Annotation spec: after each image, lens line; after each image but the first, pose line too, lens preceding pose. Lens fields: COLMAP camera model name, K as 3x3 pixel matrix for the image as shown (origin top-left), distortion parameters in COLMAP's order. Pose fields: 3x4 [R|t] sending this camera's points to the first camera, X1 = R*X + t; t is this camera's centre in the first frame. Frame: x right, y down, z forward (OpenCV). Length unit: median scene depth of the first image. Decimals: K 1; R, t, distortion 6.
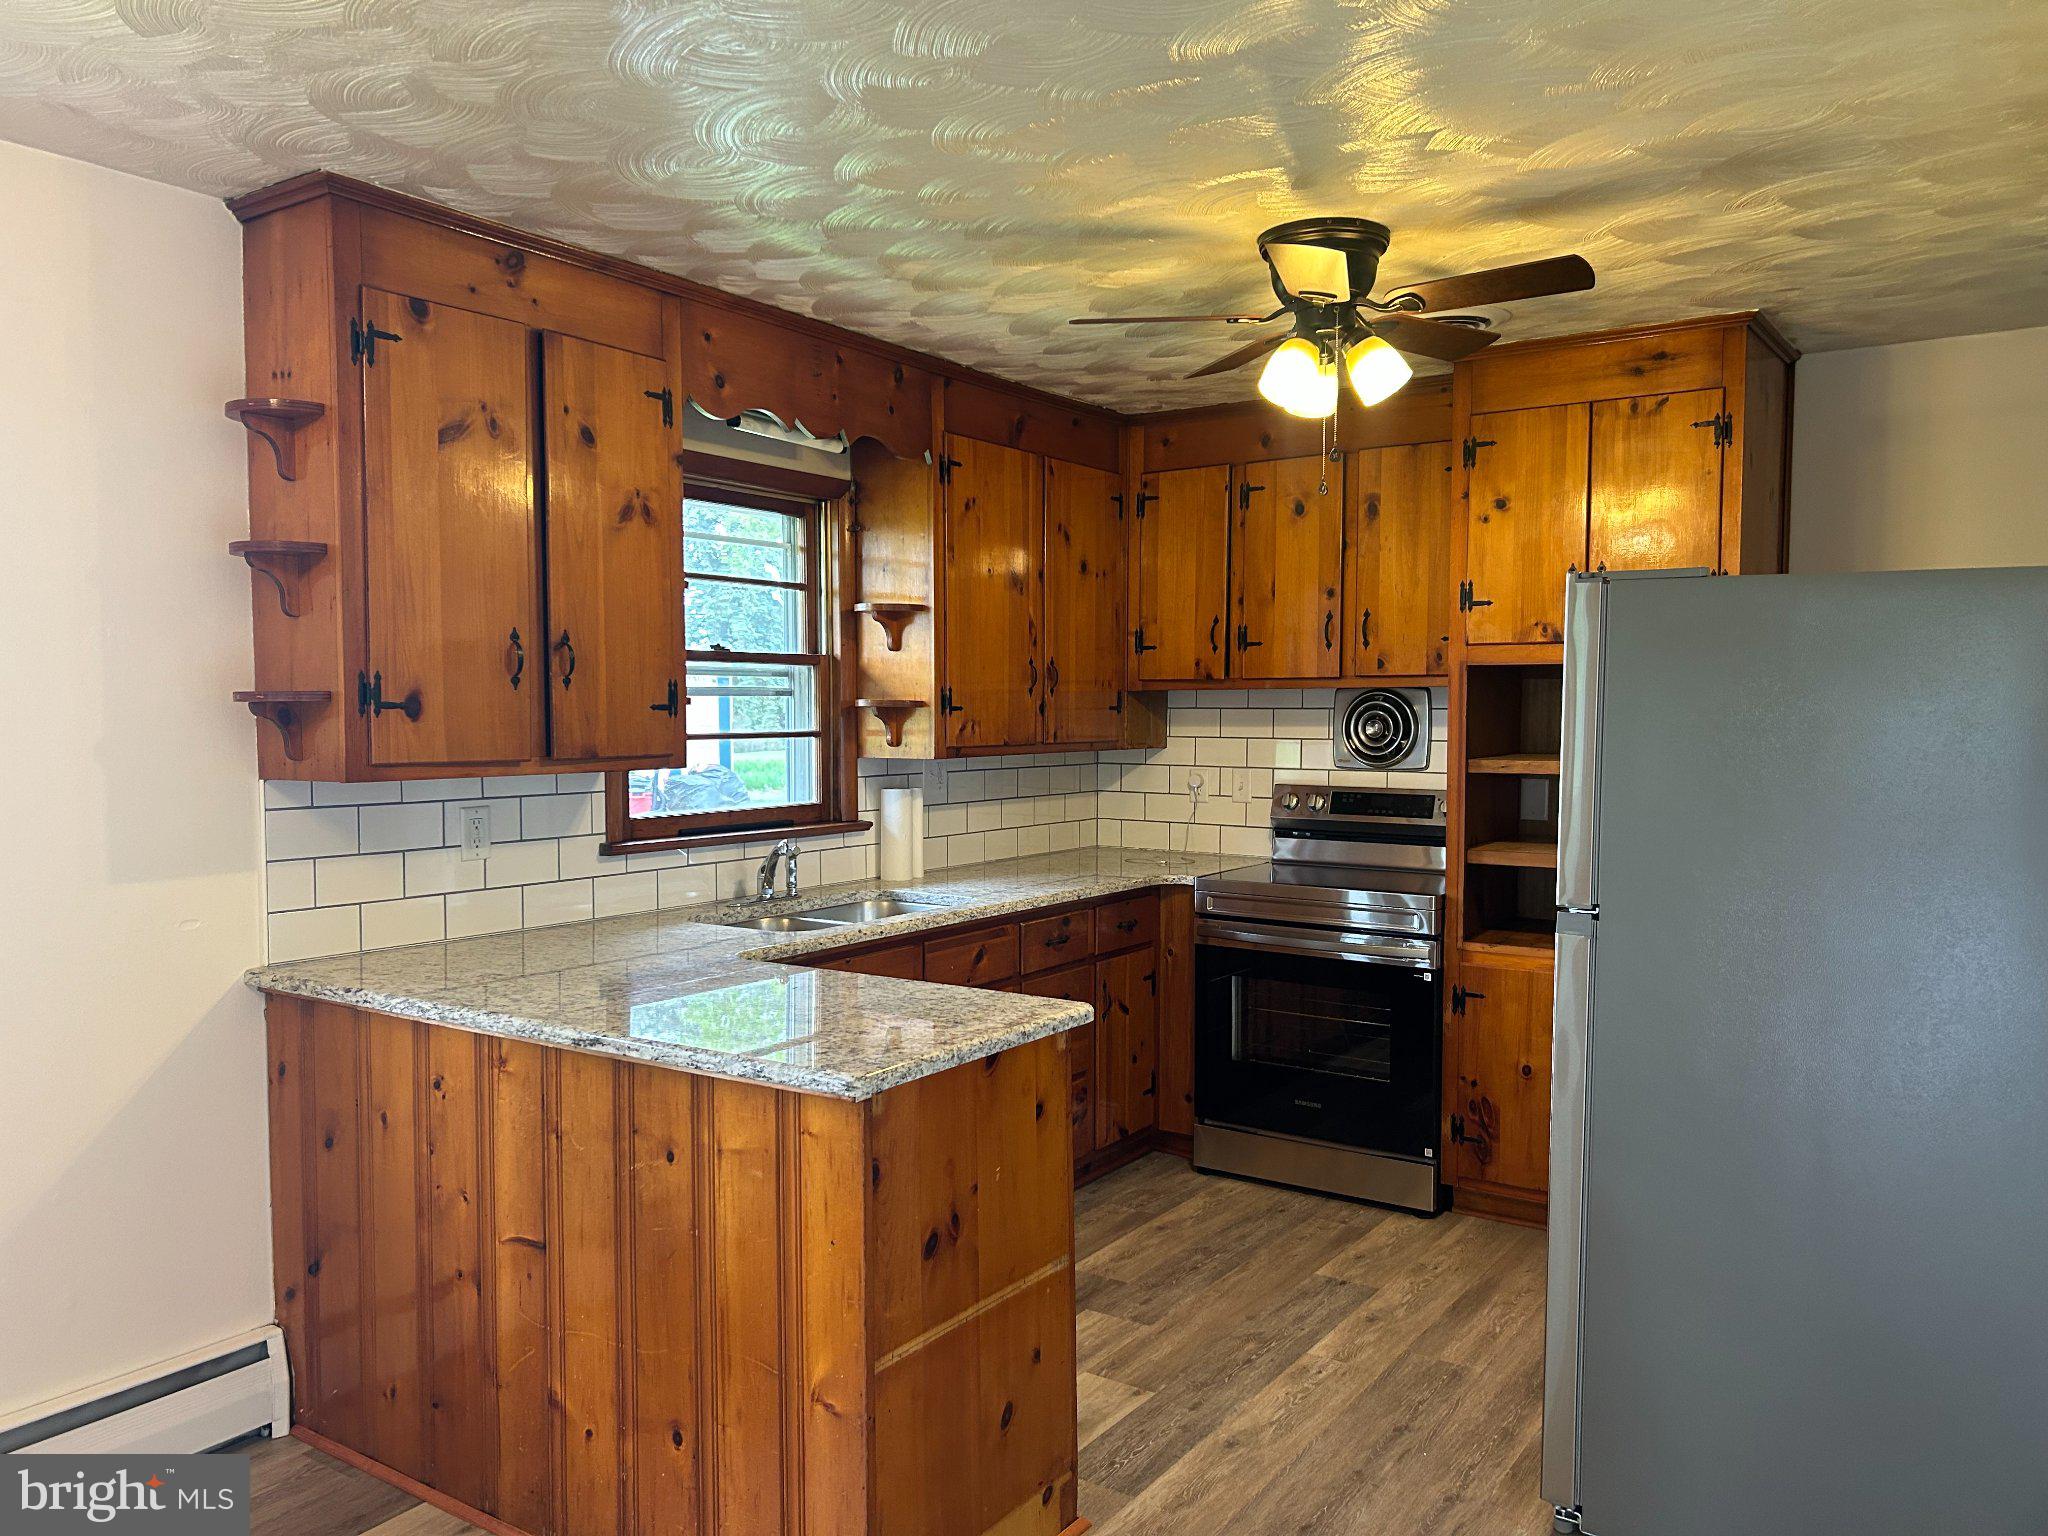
lens RADIAL K [[1546.0, 0, 1017.5], [0, 1546.0, 776.0], [0, 0, 1]] dist [0.057482, -0.047780]
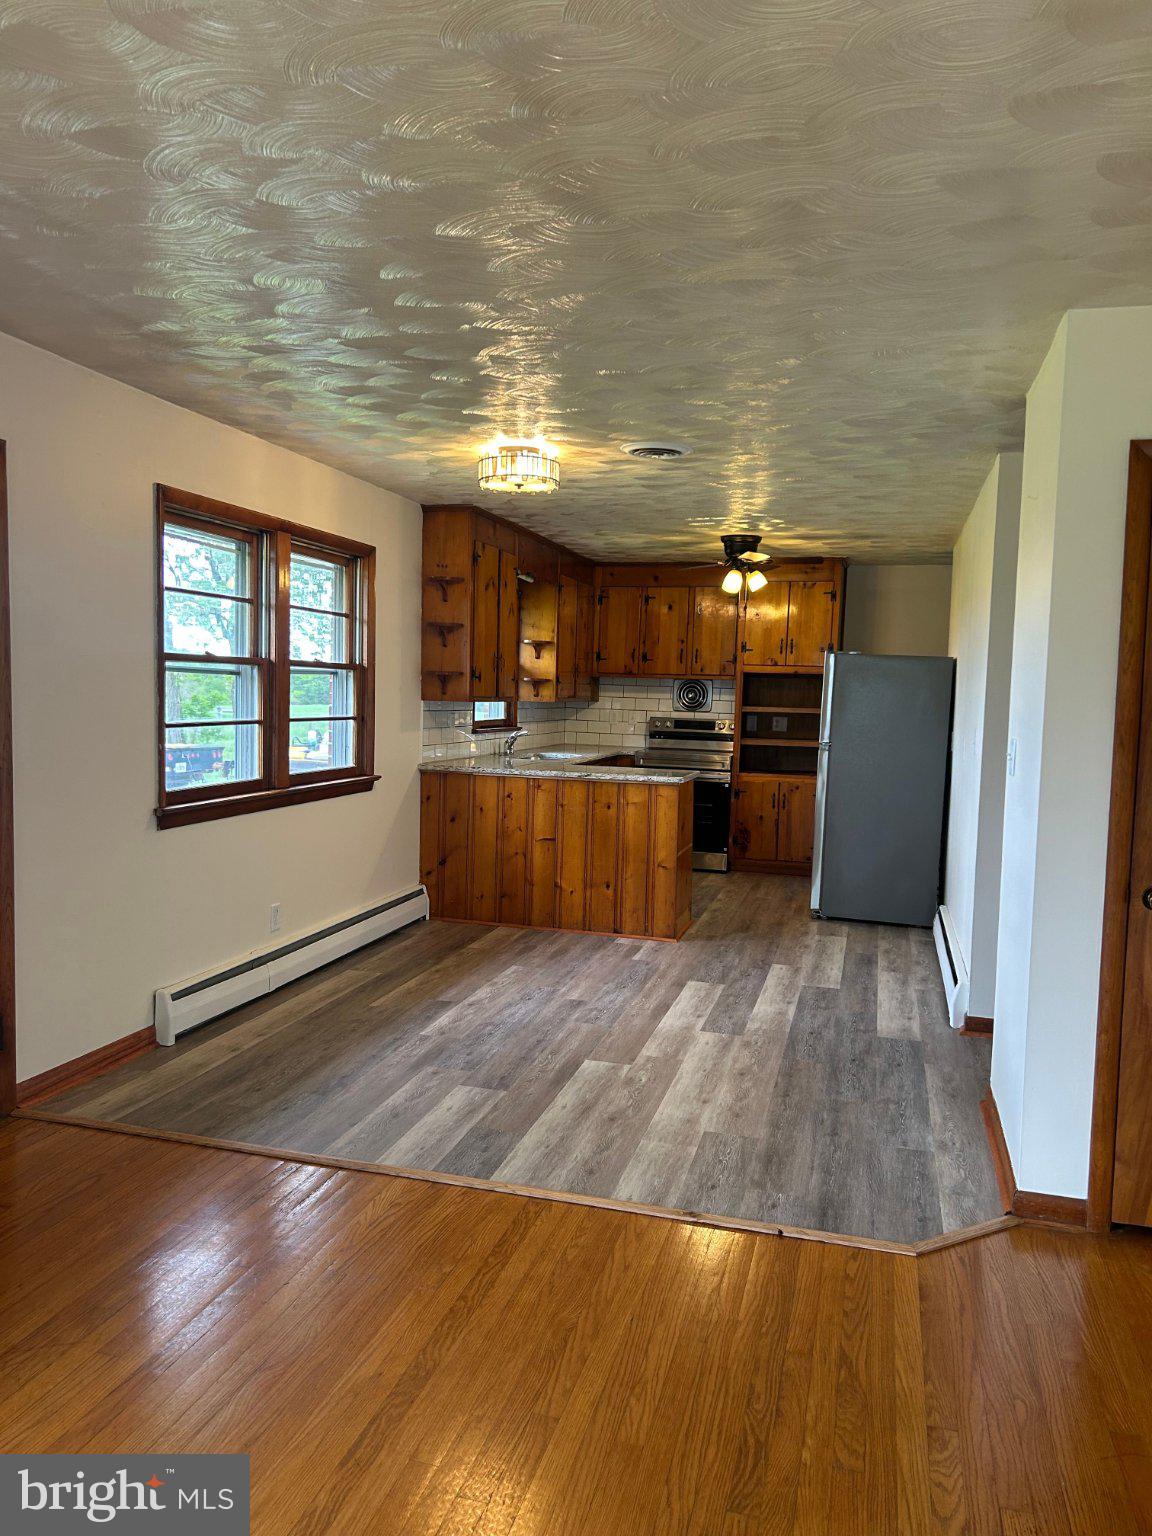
lens RADIAL K [[1153.7, 0, 578.7], [0, 1153.7, 776.2], [0, 0, 1]] dist [0.105886, -0.010301]
pose [[0.941263, 0.001113, 0.337672, -0.722486], [-0.012255, 0.999448, 0.030867, 0.057339], [-0.337452, -0.033192, 0.940757, -0.893876]]
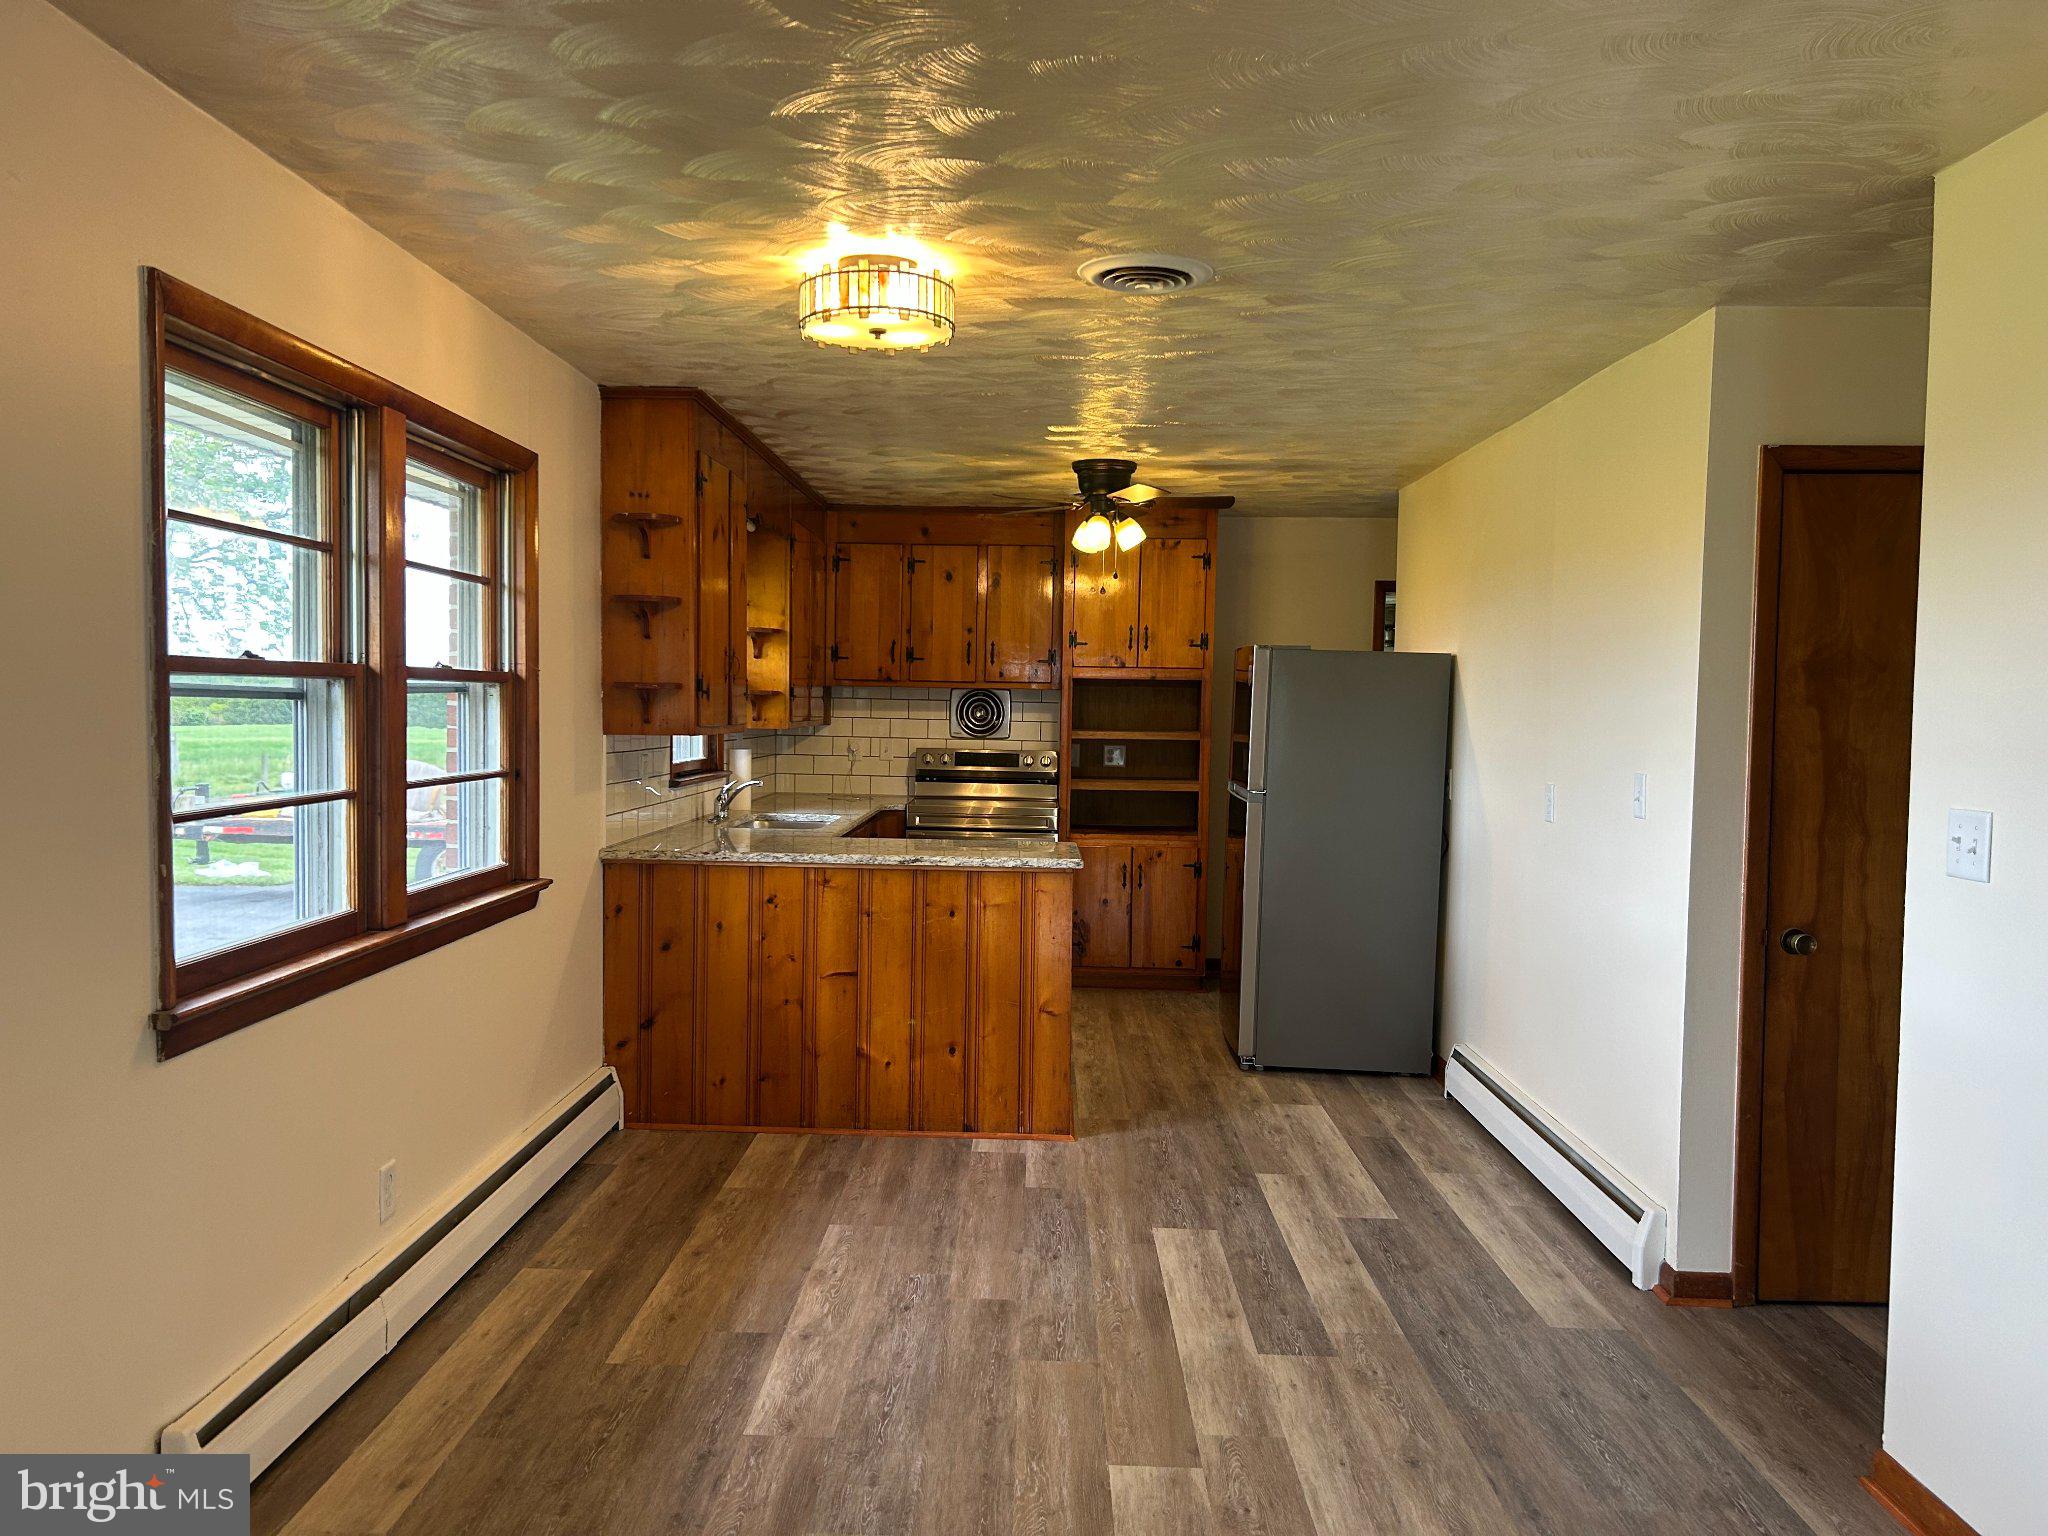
lens RADIAL K [[1546.0, 0, 1016.7], [0, 1546.0, 777.0], [0, 0, 1]] dist [0.057482, -0.047780]
pose [[0.835907, -0.011805, 0.548745, -0.780218], [0.008587, 0.999928, 0.008430, 0.028538], [-0.548804, -0.002335, 0.835947, -0.466276]]
